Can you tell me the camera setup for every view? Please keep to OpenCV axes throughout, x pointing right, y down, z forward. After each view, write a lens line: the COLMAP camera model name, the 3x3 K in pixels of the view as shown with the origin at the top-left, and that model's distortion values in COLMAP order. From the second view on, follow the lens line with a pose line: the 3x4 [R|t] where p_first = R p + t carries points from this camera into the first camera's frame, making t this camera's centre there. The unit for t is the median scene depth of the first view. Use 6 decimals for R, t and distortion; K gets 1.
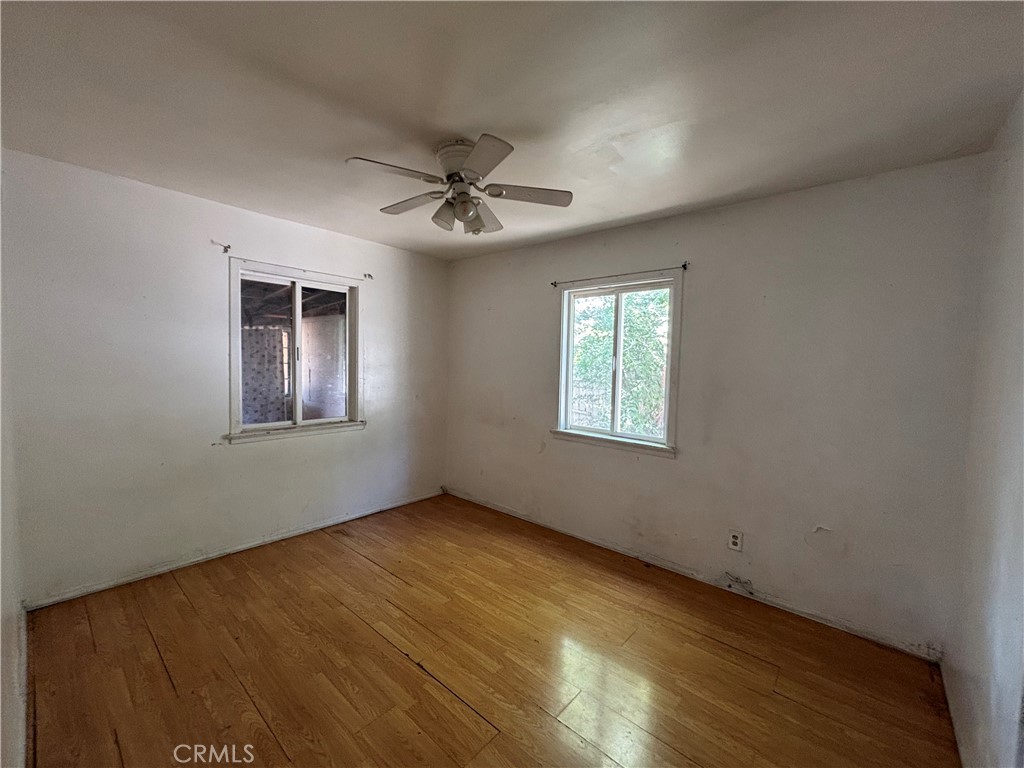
lens RADIAL K [[415.0, 0, 511.5], [0, 415.0, 383.1], [0, 0, 1]] dist [-0.000965, 0.000870]
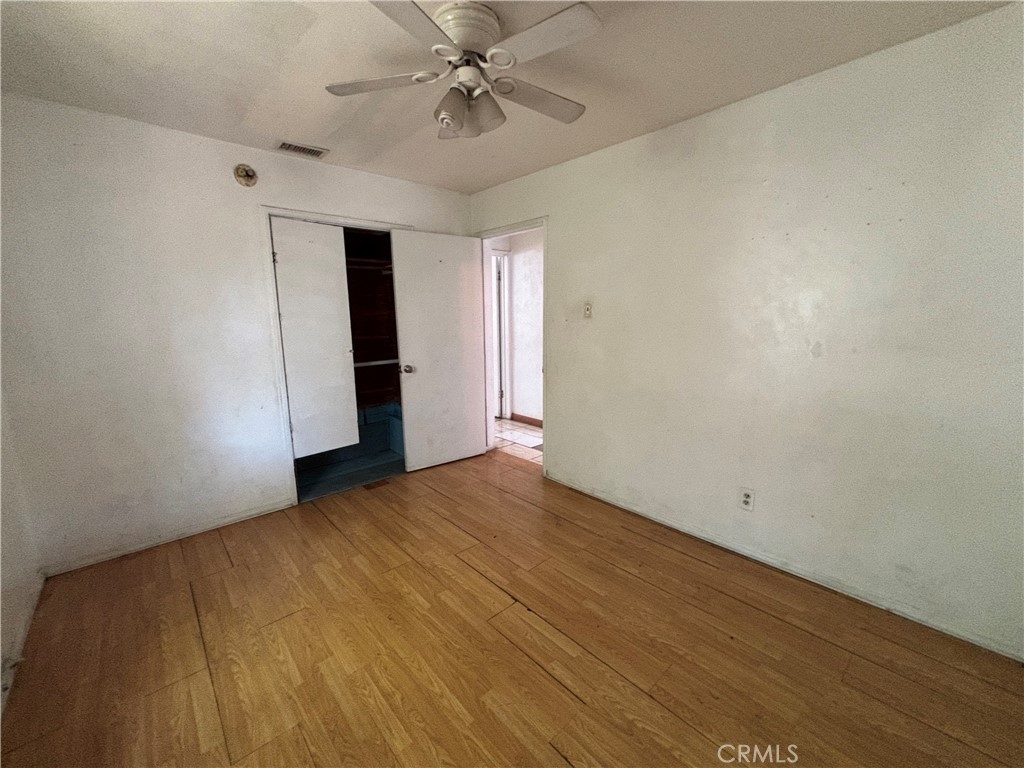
lens RADIAL K [[415.0, 0, 512.9], [0, 415.0, 384.0], [0, 0, 1]] dist [-0.000965, 0.000870]
pose [[-0.992585, -0.038406, 0.115329, -0.277235], [-0.010112, 0.971575, 0.236517, -0.082759], [-0.121134, 0.233597, -0.964758, 1.649632]]
